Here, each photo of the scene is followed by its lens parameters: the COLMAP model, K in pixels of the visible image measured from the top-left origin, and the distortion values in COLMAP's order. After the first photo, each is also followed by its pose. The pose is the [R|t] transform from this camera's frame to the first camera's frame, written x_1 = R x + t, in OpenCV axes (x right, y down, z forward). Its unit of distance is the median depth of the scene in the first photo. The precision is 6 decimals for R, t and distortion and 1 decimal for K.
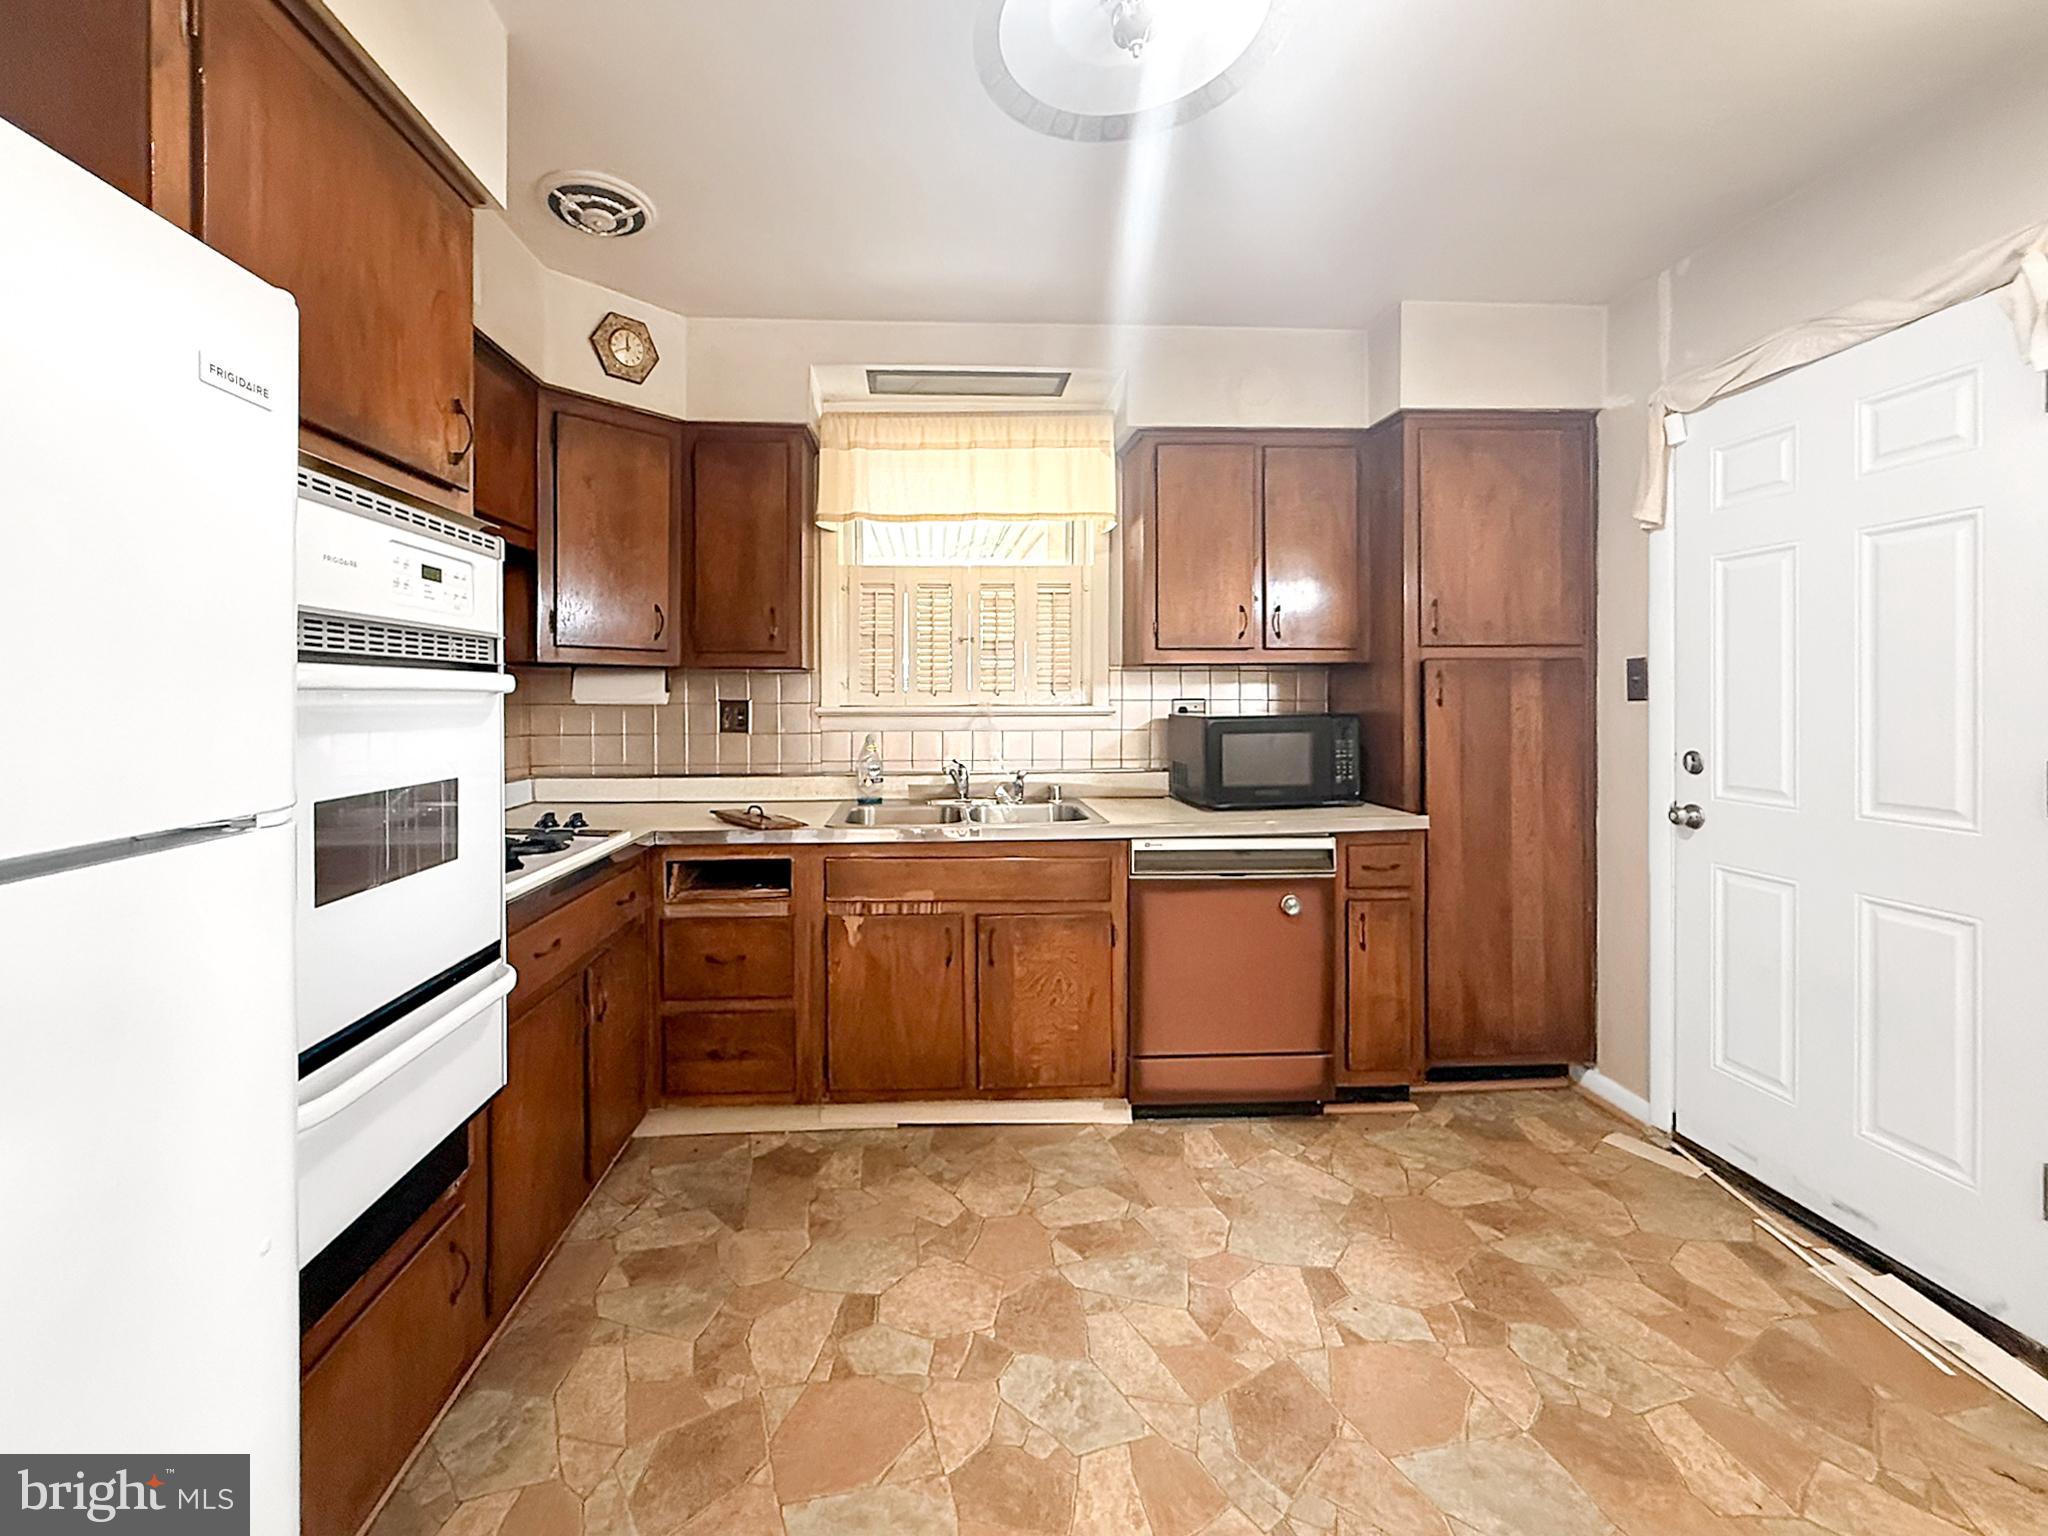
lens RADIAL K [[844.1, 0, 981.5], [0, 844.1, 695.5], [0, 0, 1]] dist [0.003660, -0.000215]
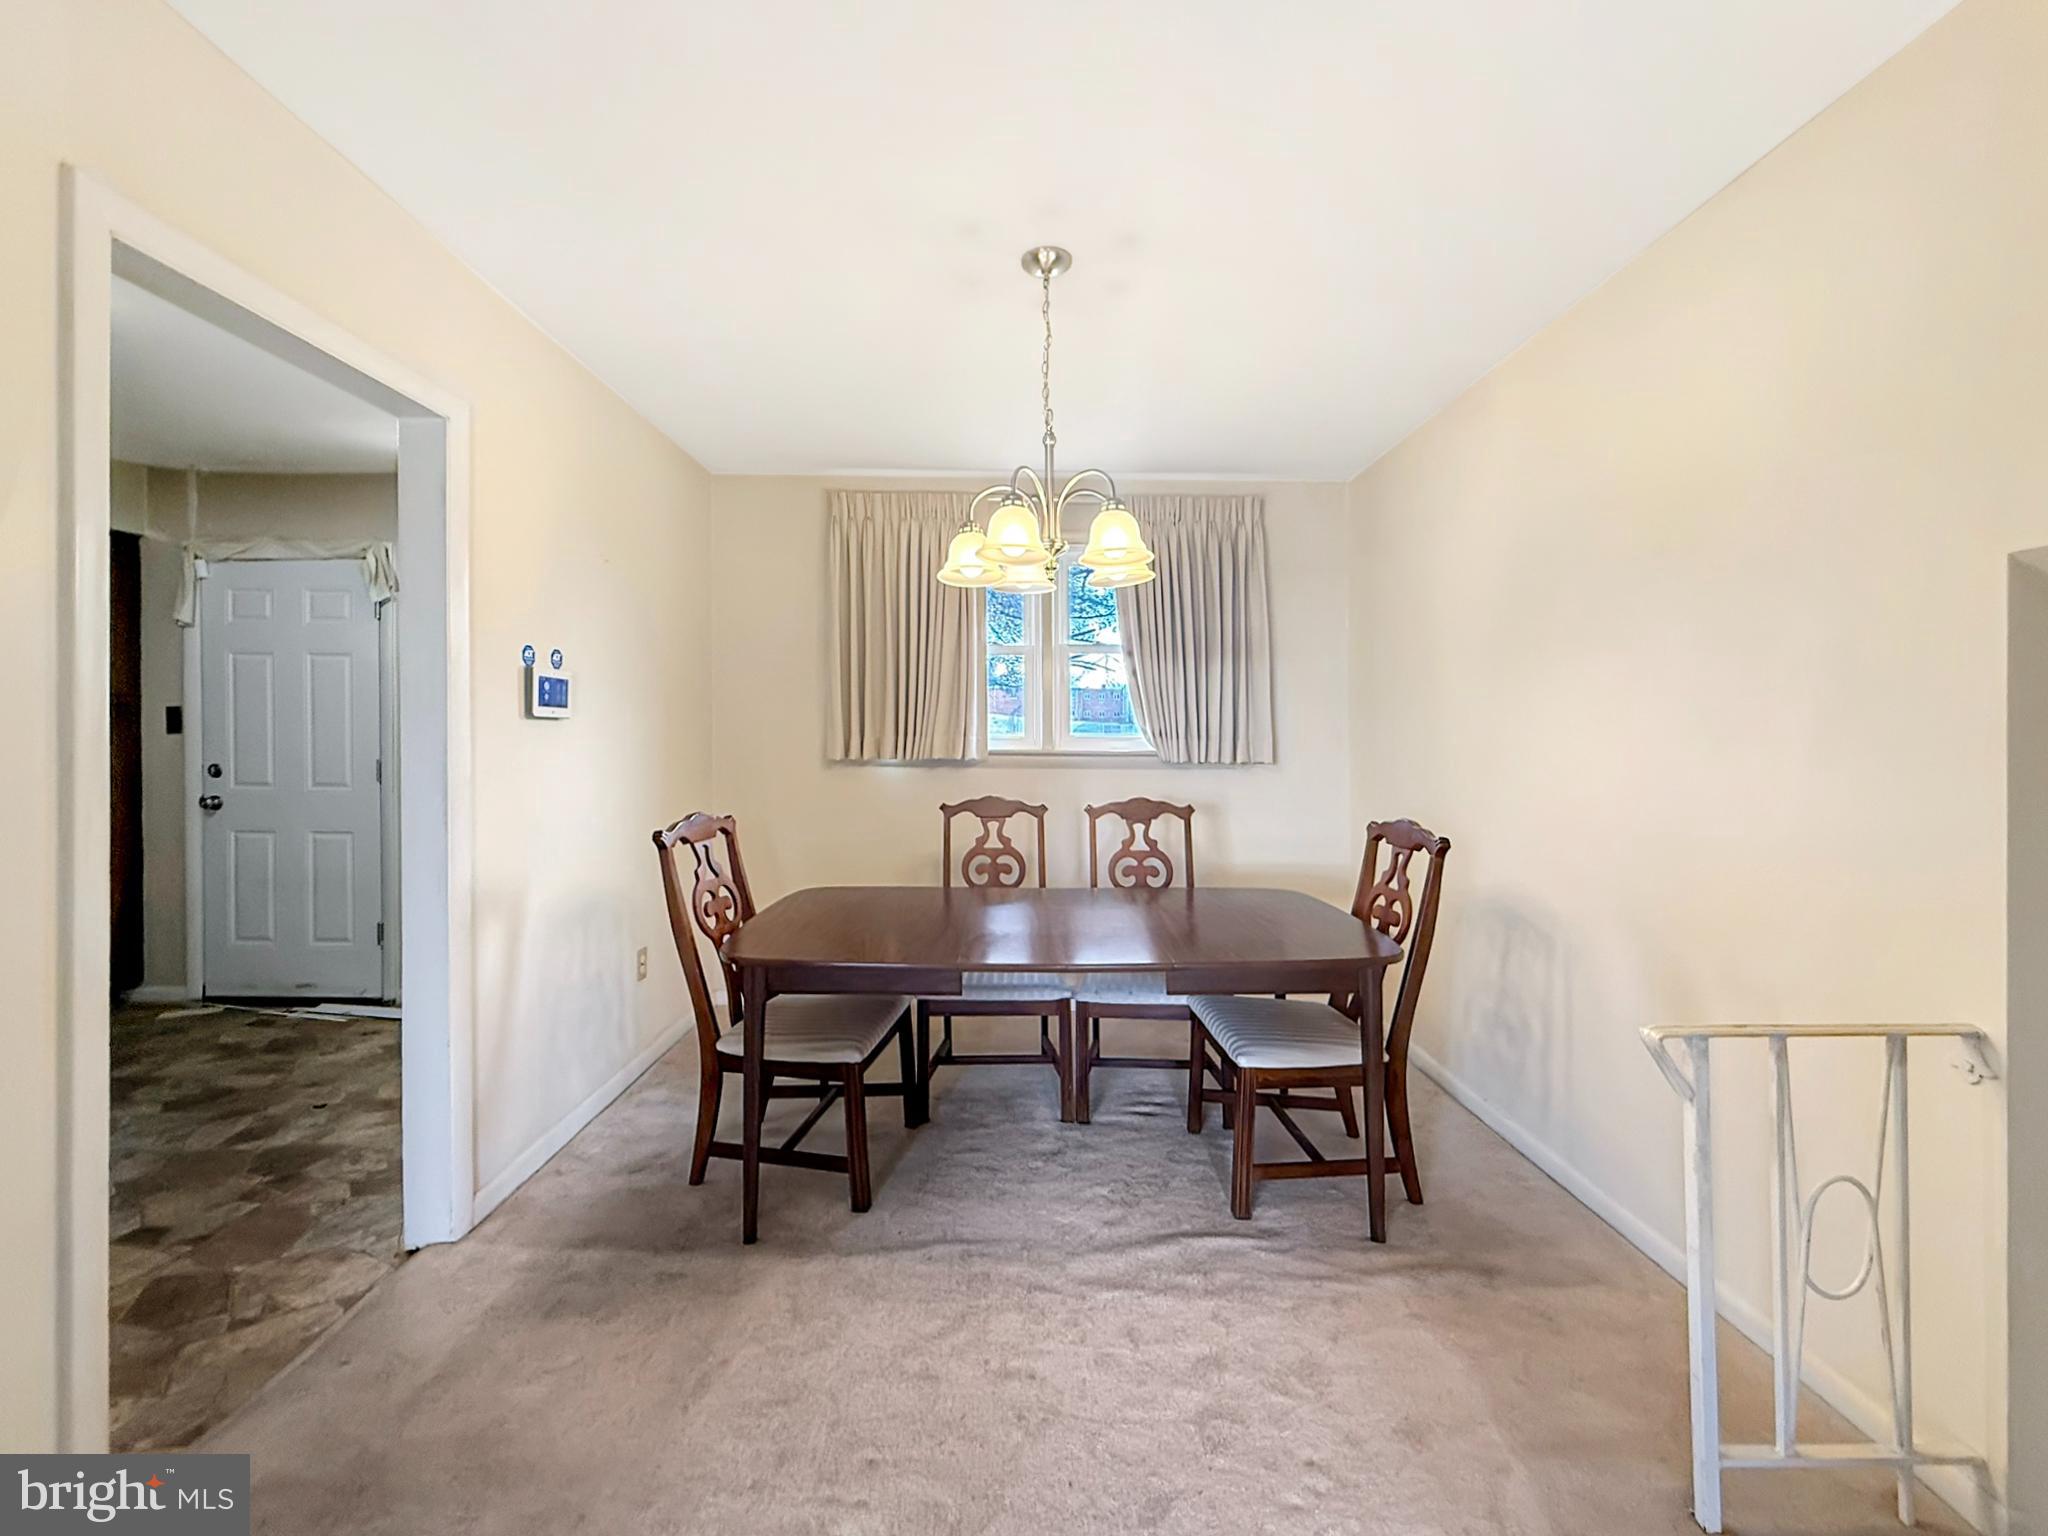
lens RADIAL K [[844.1, 0, 1030.8], [0, 844.1, 760.7], [0, 0, 1]] dist [0.003660, -0.000215]
pose [[0.043880, -0.027419, 0.998660, -0.772190], [-0.012151, 0.999535, 0.027977, -0.006362], [-0.998963, -0.013363, 0.043526, -0.695321]]
